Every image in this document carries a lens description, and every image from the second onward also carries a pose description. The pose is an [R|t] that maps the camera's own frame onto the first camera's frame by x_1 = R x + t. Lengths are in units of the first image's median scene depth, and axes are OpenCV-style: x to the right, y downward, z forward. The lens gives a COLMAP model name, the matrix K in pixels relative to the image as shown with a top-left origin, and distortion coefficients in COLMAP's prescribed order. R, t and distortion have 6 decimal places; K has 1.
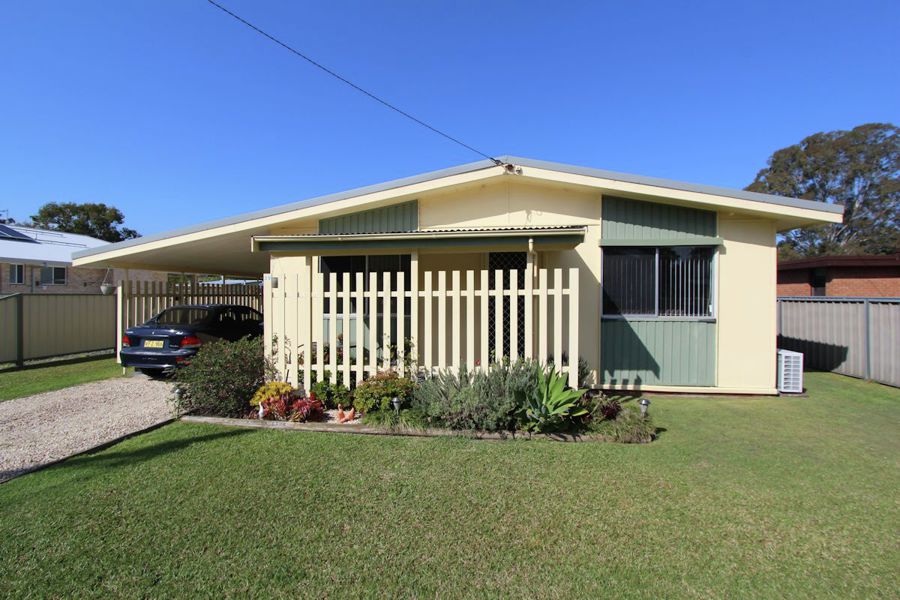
lens RADIAL K [[408.6, 0, 452.9], [0, 408.6, 295.8], [0, 0, 1]] dist [-0.017182, 0.000047]
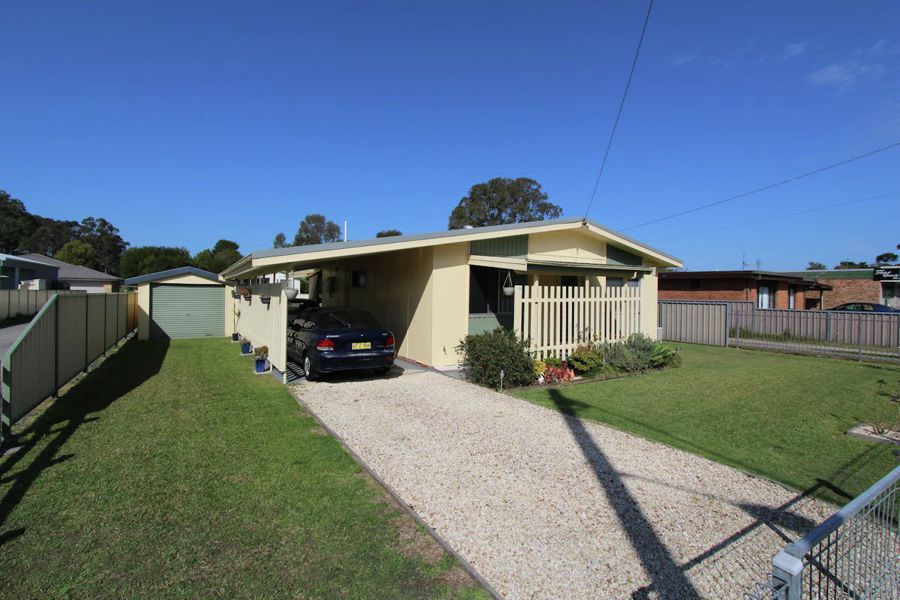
lens RADIAL K [[417.0, 0, 451.6], [0, 417.0, 294.1], [0, 0, 1]] dist [-0.016744, 0.000182]
pose [[0.768589, 0.009371, 0.639675, -1.321723], [-0.010725, 0.999941, -0.001762, -0.015686], [-0.639654, -0.005506, 0.768644, 0.027919]]
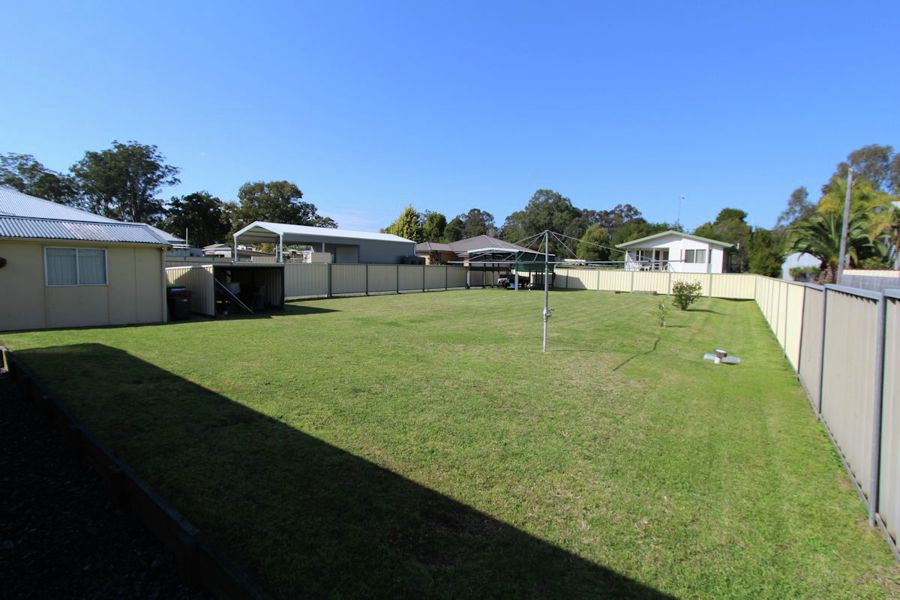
lens RADIAL K [[408.6, 0, 452.9], [0, 408.6, 295.8], [0, 0, 1]] dist [-0.017182, 0.000047]
pose [[0.863789, 0.055642, -0.500773, 1.143910], [-0.022564, 0.997158, 0.071874, -0.013649], [0.503349, -0.050785, 0.862590, 2.342032]]
